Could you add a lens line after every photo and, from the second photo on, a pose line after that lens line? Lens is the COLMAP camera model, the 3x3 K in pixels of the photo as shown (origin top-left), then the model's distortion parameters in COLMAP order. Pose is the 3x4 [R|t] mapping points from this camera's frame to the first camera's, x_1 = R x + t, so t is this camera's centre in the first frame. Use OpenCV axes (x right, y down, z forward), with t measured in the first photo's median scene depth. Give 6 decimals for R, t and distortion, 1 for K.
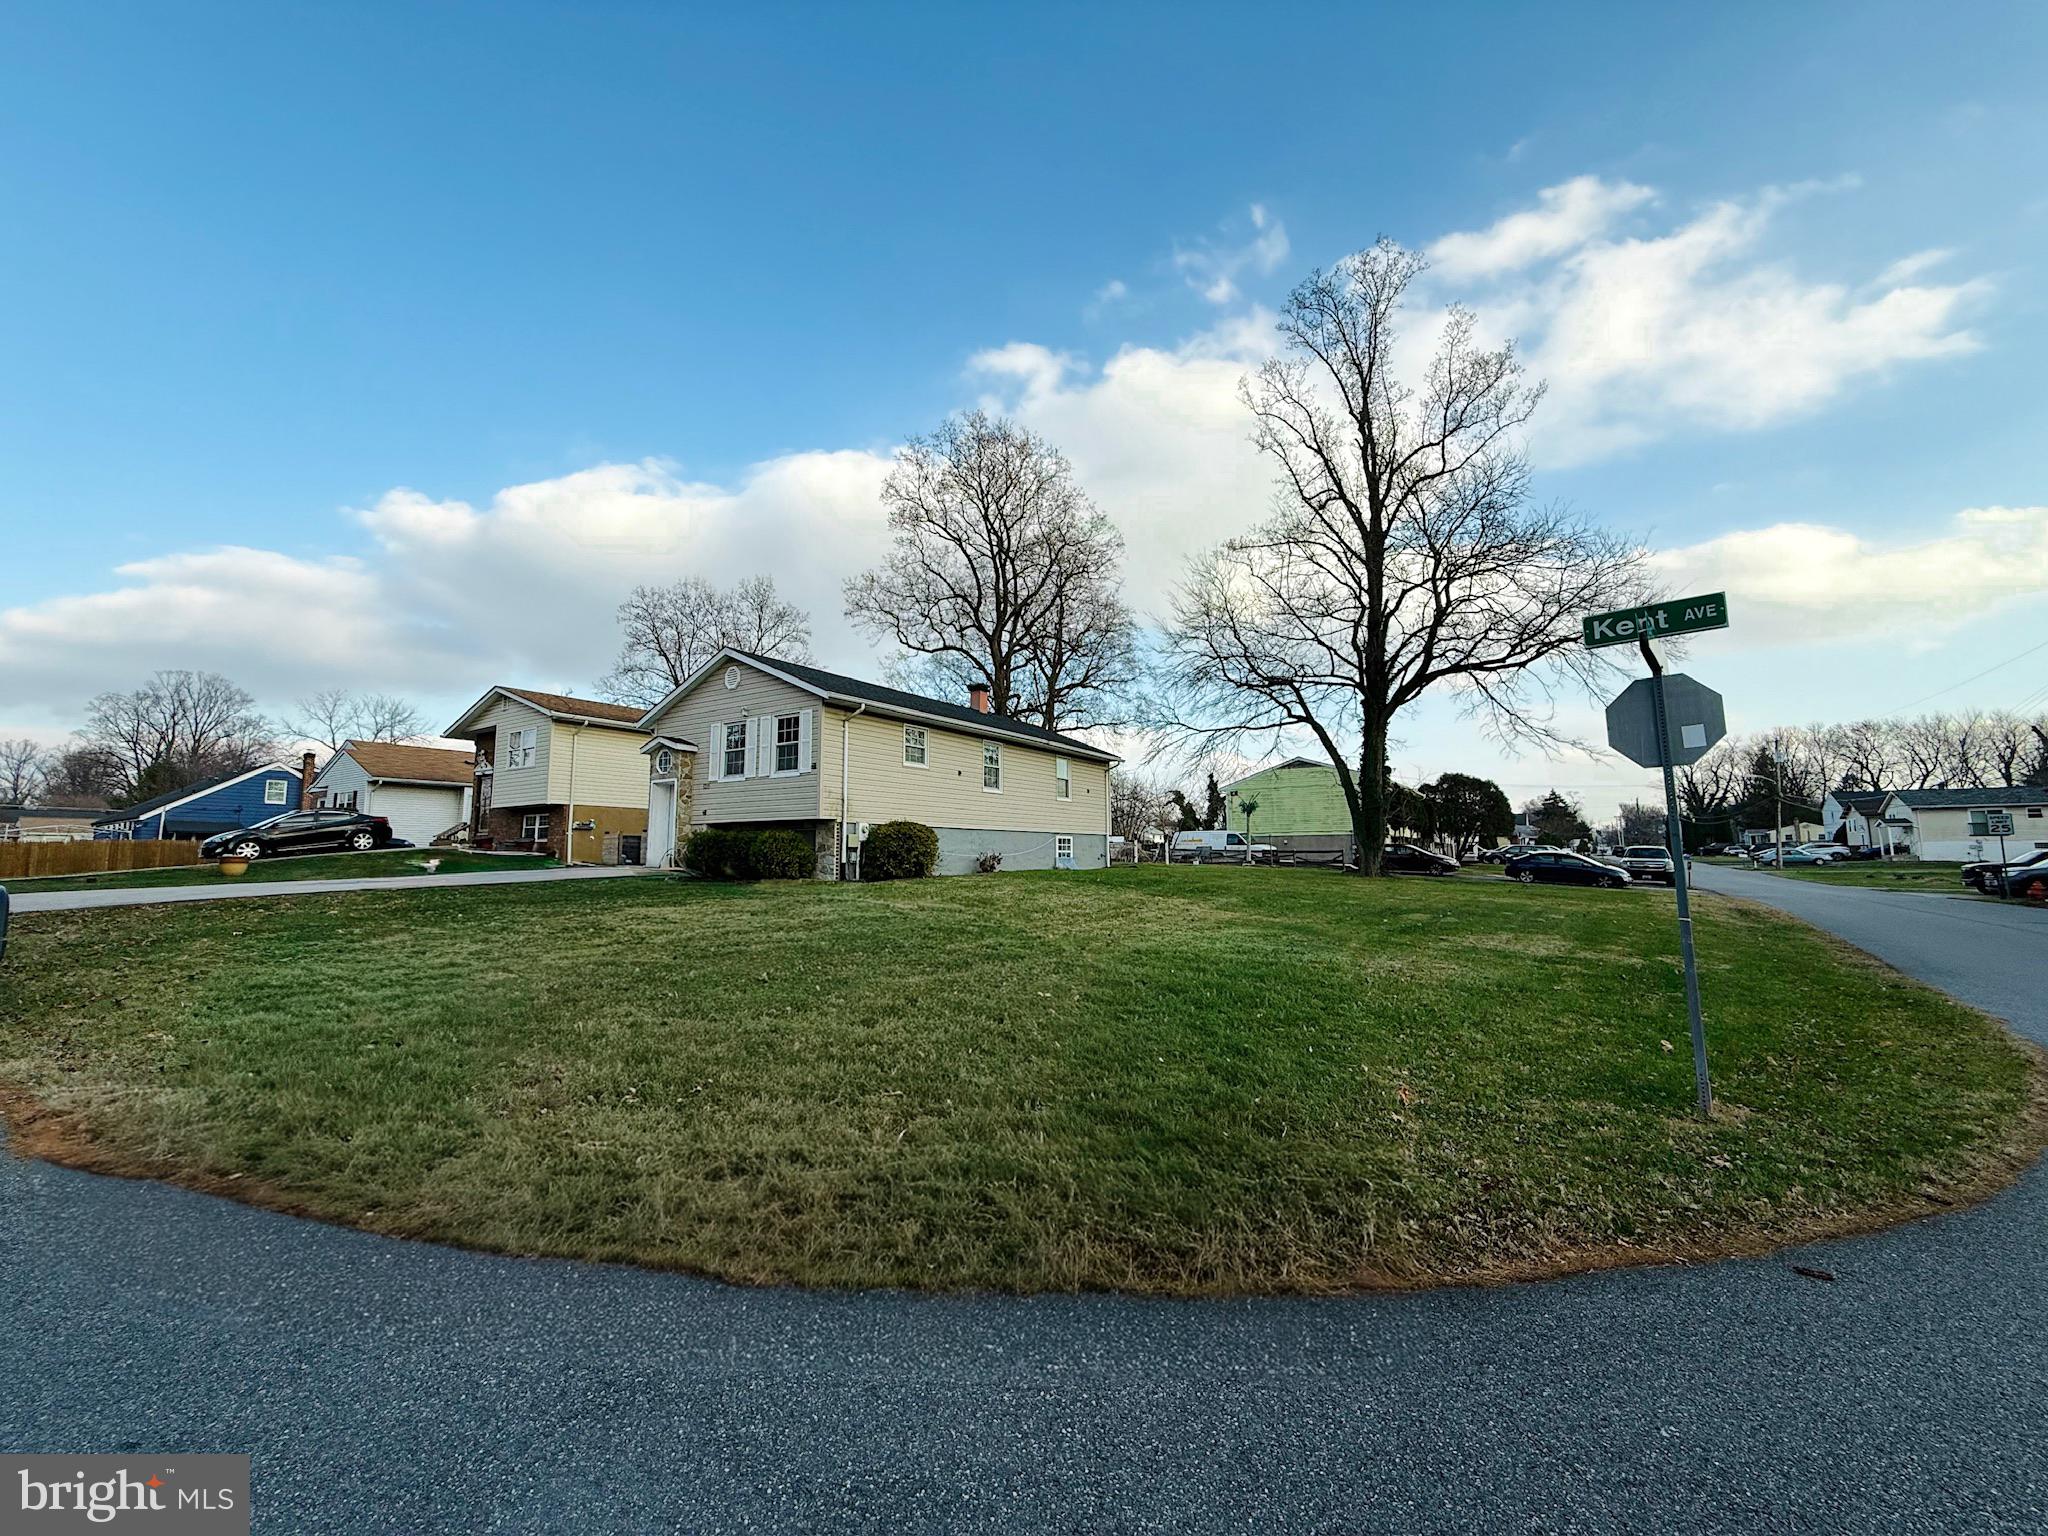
lens RADIAL K [[816.8, 0, 1009.9], [0, 816.8, 759.5], [0, 0, 1]] dist [0.002295, 0.000406]
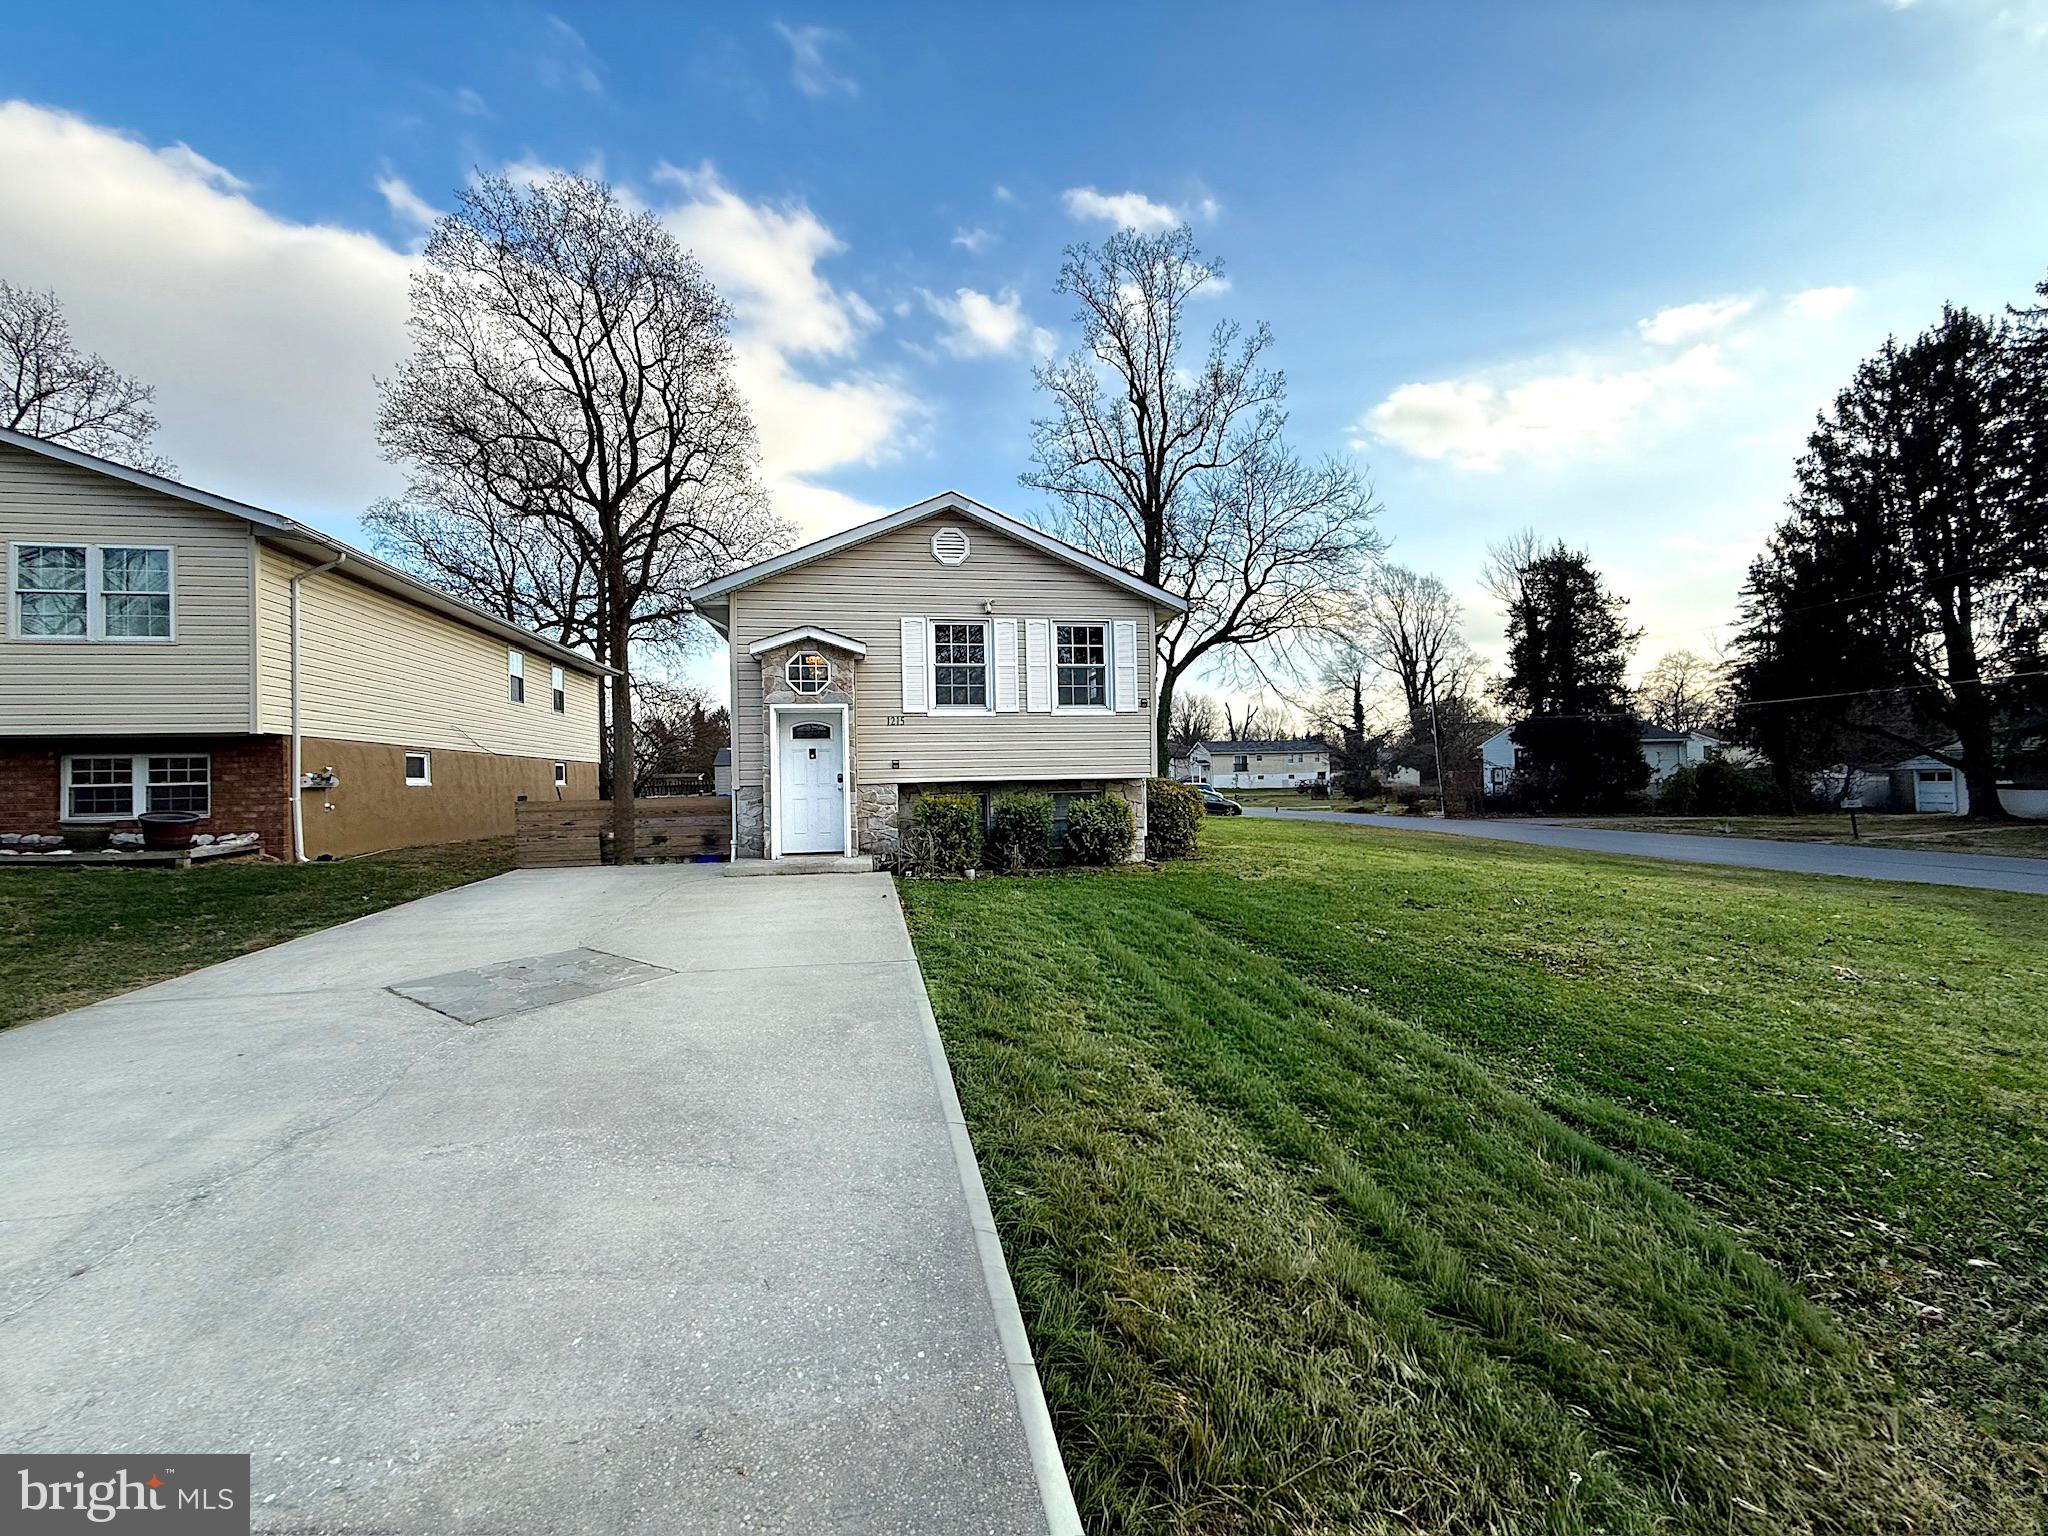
lens RADIAL K [[816.8, 0, 1023.5], [0, 816.8, 772.5], [0, 0, 1]] dist [0.002295, 0.000406]
pose [[0.731466, -0.003832, 0.681867, -0.726562], [-0.062662, 0.995375, 0.072814, 0.020842], [-0.678993, -0.095989, 0.727843, 0.506058]]
